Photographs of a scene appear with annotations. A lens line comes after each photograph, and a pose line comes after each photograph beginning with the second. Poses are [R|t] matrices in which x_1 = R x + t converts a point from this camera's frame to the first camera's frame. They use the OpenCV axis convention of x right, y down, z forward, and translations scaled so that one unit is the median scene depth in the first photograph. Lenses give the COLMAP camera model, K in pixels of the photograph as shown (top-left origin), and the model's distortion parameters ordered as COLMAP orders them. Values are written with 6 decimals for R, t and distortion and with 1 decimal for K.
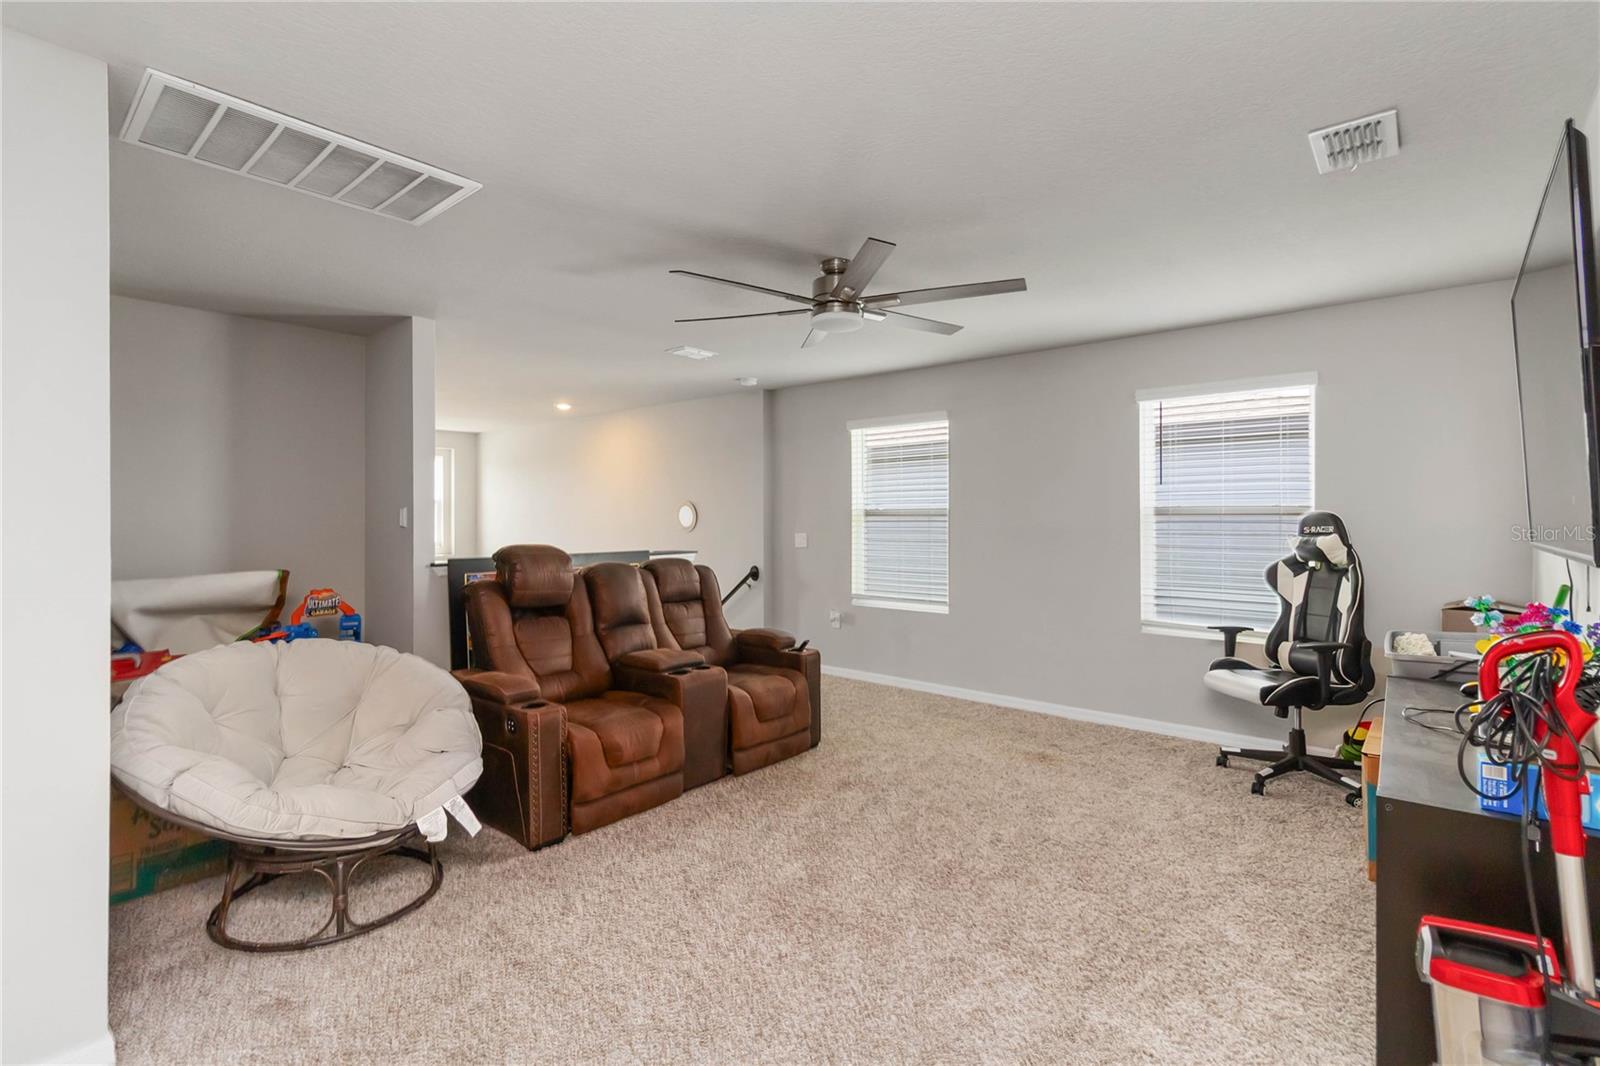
lens RADIAL K [[748.8, 0, 796.2], [0, 748.8, 512.4], [0, 0, 1]] dist [0.000759, -0.000037]
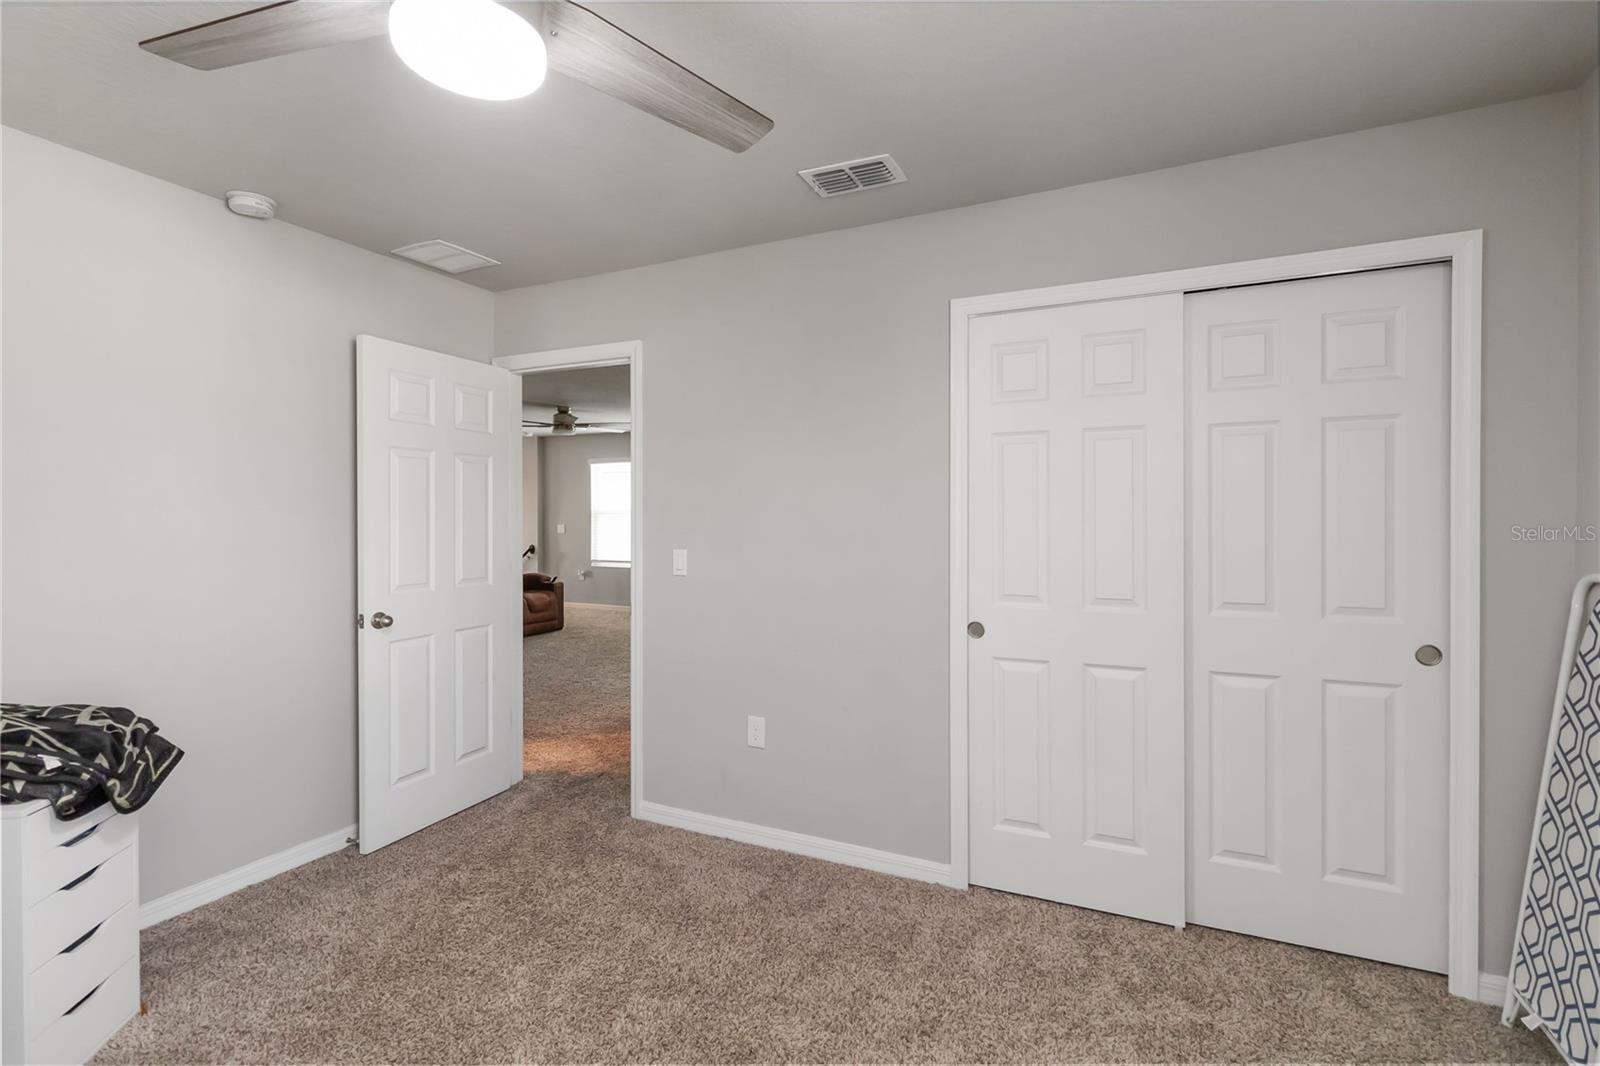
lens RADIAL K [[813.8, 0, 800.0], [0, 813.8, 533.0], [0, 0, 1]] dist [0.001242, 0.000128]
pose [[0.969164, 0.002679, 0.246403, 0.108162], [-0.010215, 0.999518, 0.029308, -0.016524], [-0.246205, -0.030921, 0.968724, -1.262153]]
